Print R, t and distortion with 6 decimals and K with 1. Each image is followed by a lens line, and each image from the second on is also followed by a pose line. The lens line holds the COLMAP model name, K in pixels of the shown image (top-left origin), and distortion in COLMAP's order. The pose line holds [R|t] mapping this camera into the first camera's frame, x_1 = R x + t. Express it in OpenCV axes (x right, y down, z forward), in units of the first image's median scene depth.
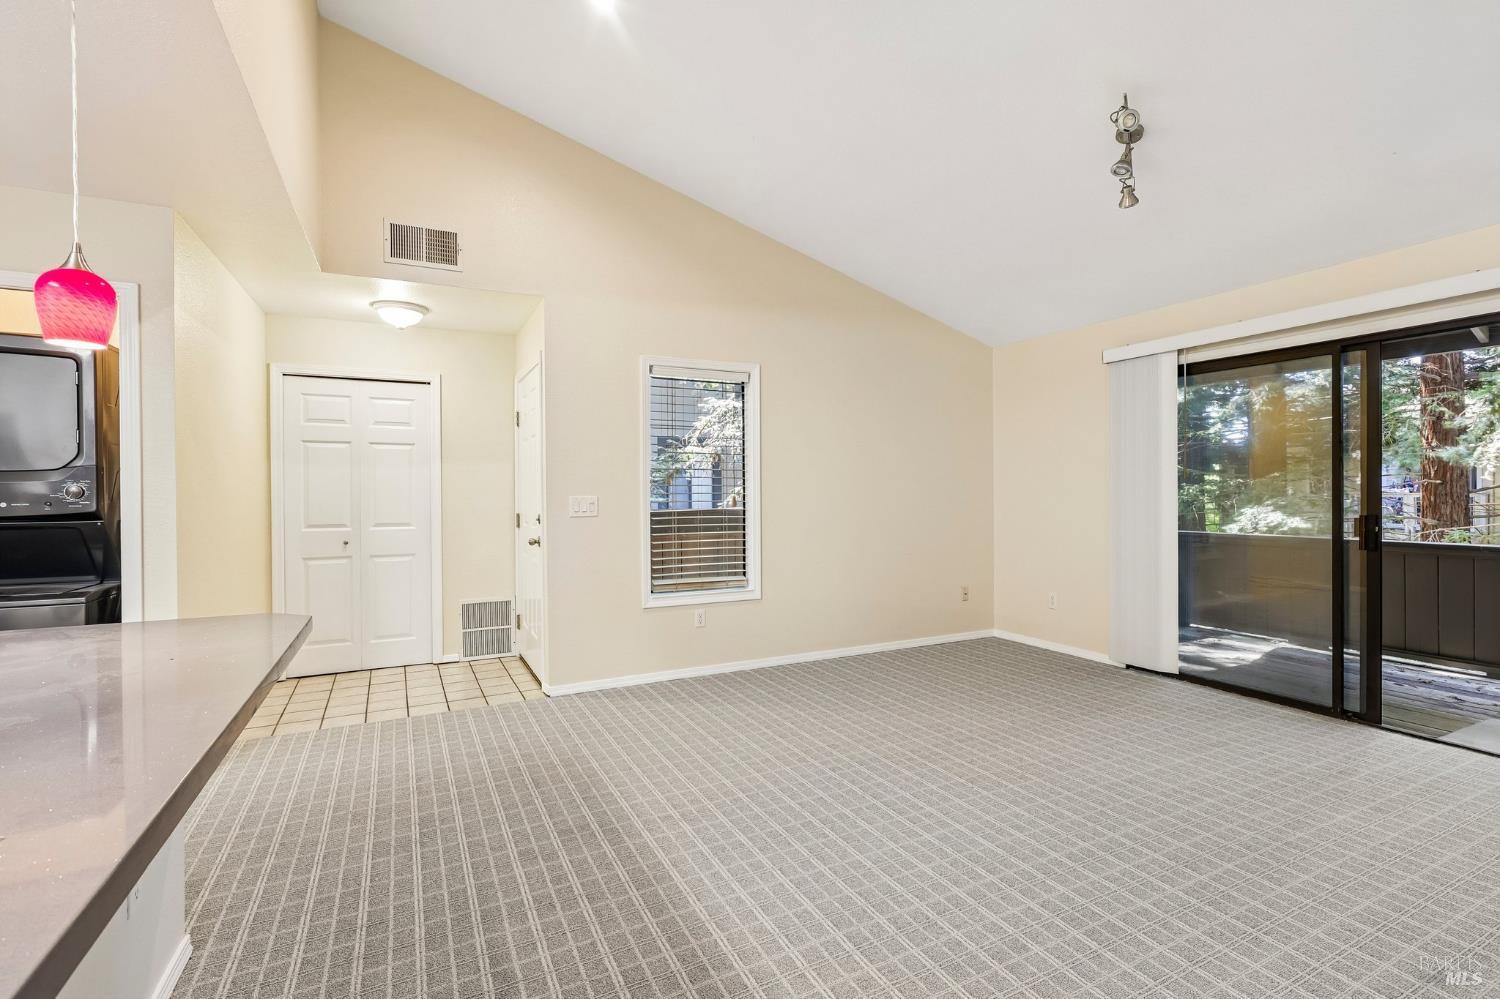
lens RADIAL K [[685.9, 0, 754.8], [0, 685.9, 500.3], [0, 0, 1]] dist [-0.003008, 0.000471]
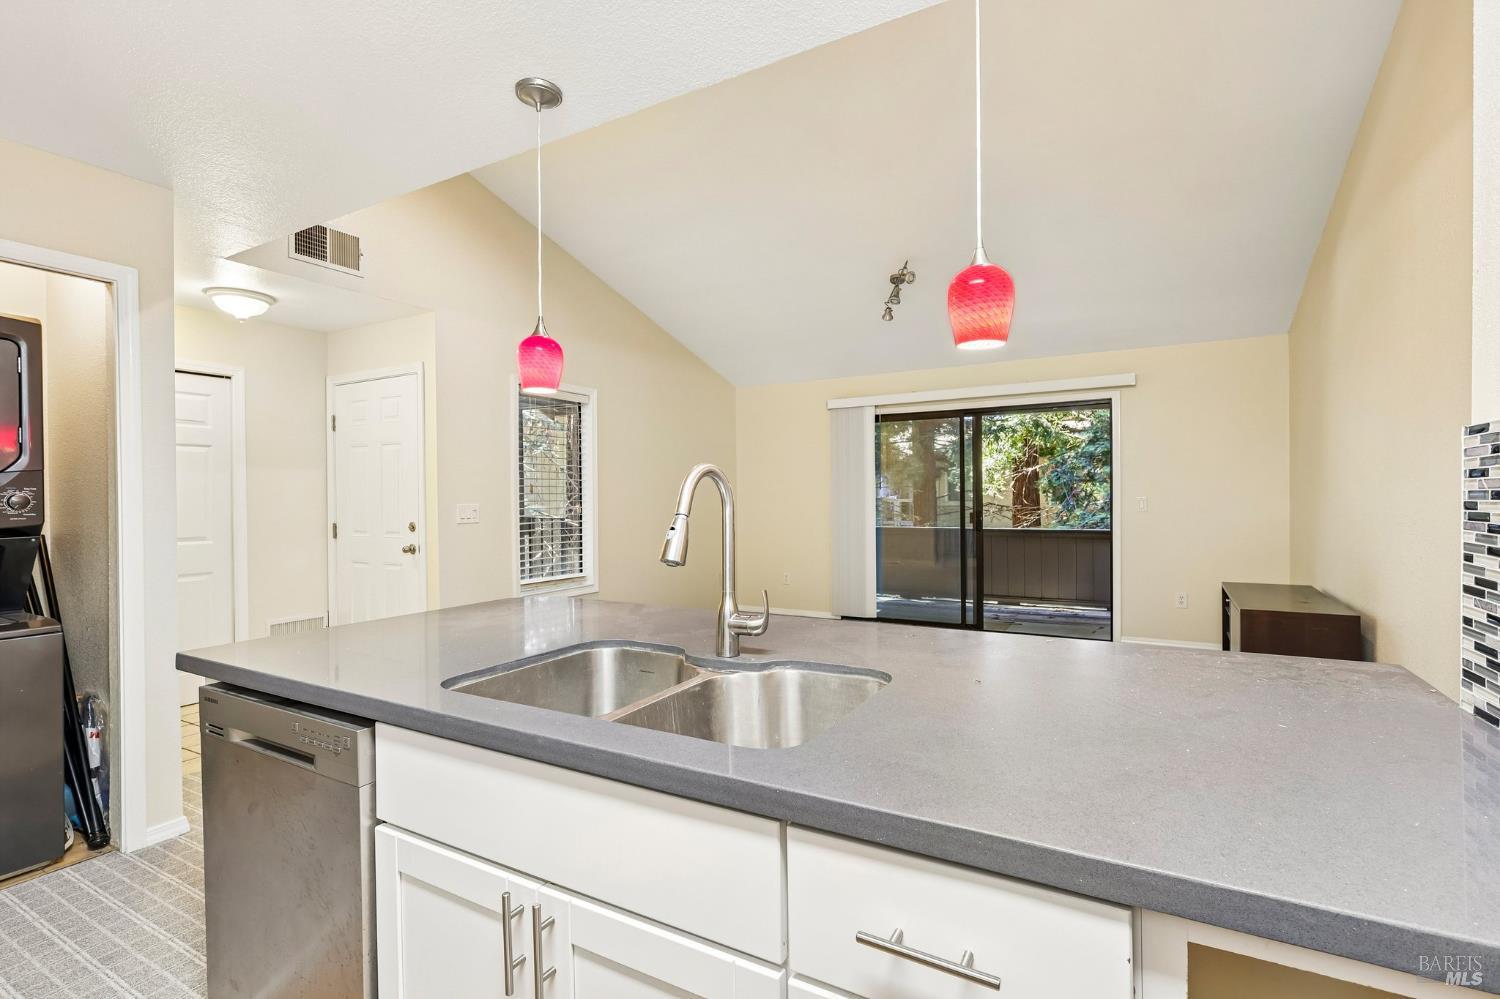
lens RADIAL K [[685.9, 0, 753.0], [0, 685.9, 506.8], [0, 0, 1]] dist [-0.003008, 0.000471]
pose [[0.831388, -0.010101, 0.555601, -0.610599], [0.010057, 0.999945, 0.003132, -0.000271], [-0.555601, 0.002984, 0.831443, -0.156794]]
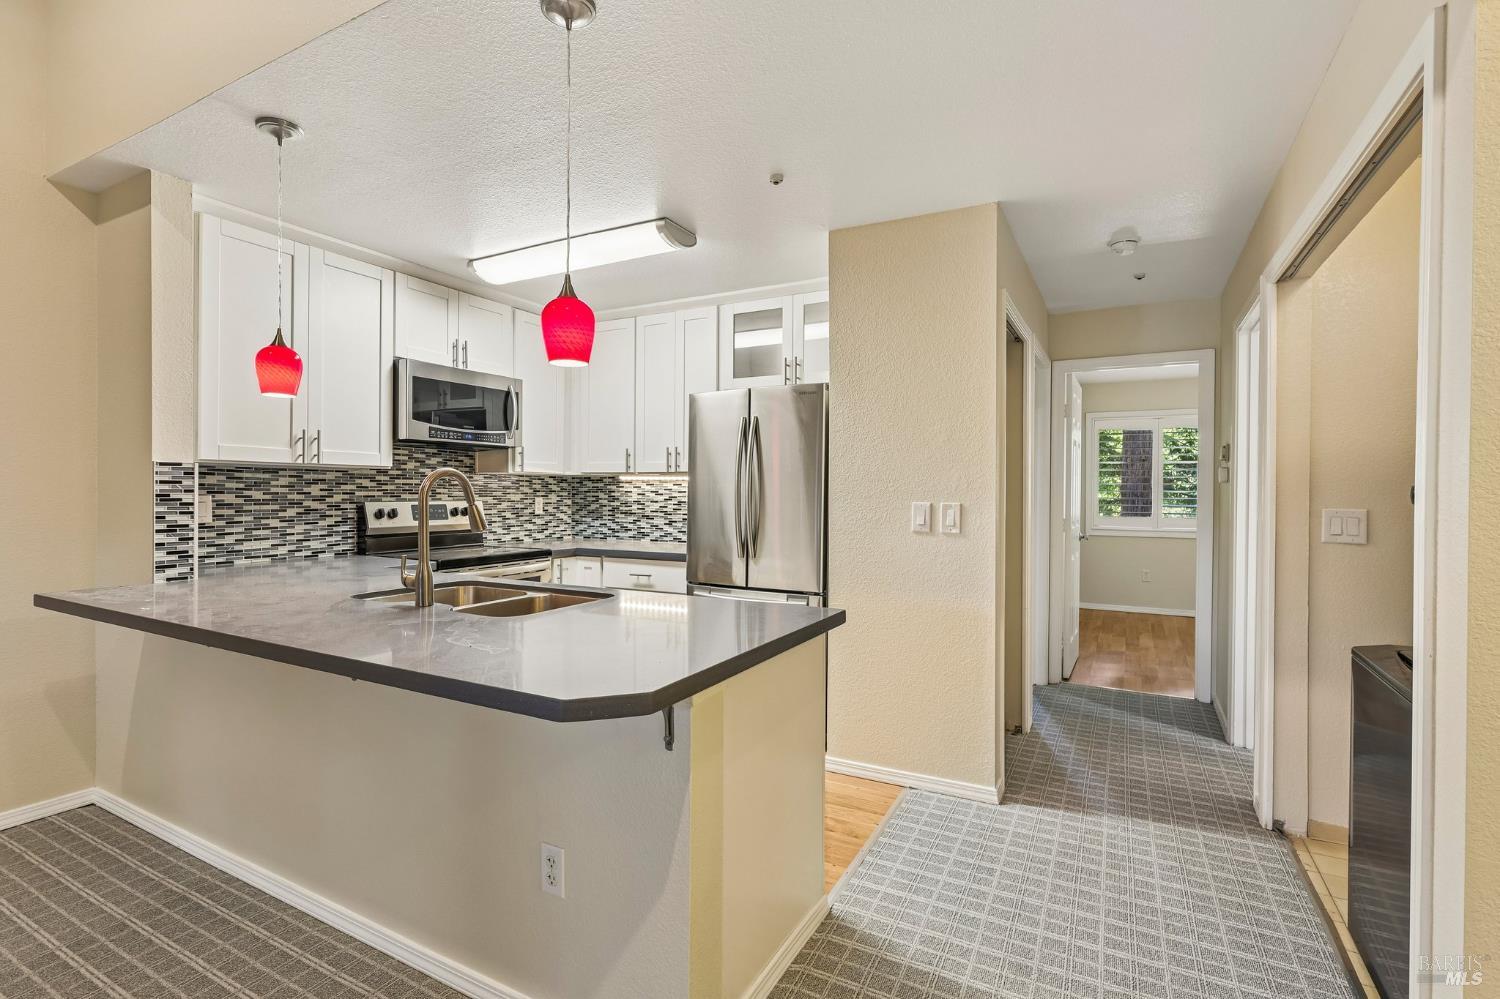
lens RADIAL K [[685.9, 0, 750.9], [0, 685.9, 501.0], [0, 0, 1]] dist [-0.003008, 0.000471]
pose [[-0.821193, 0.000361, -0.570651, -0.257104], [-0.019056, 0.999425, 0.028054, -0.024616], [0.570333, 0.033912, -0.820713, 0.931508]]
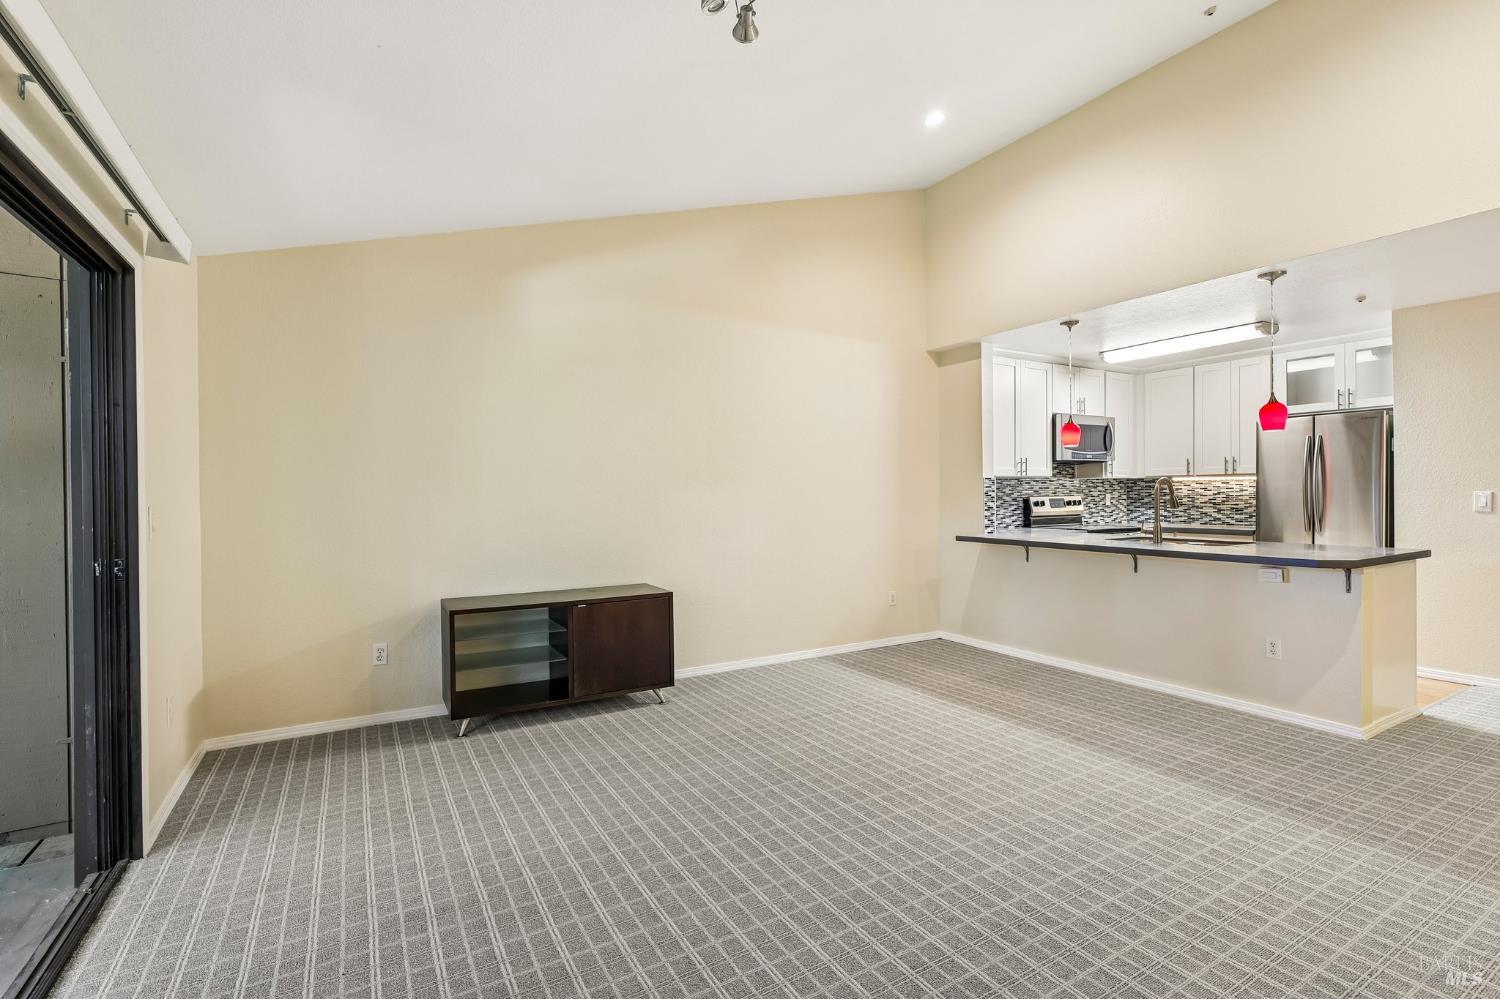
lens RADIAL K [[685.9, 0, 753.3], [0, 685.9, 500.0], [0, 0, 1]] dist [-0.003008, 0.000471]
pose [[-0.998341, 0.007817, -0.057050, 0.500669], [0.006180, 0.999566, 0.028813, -0.031464], [0.057251, 0.028413, -0.997955, 1.535980]]
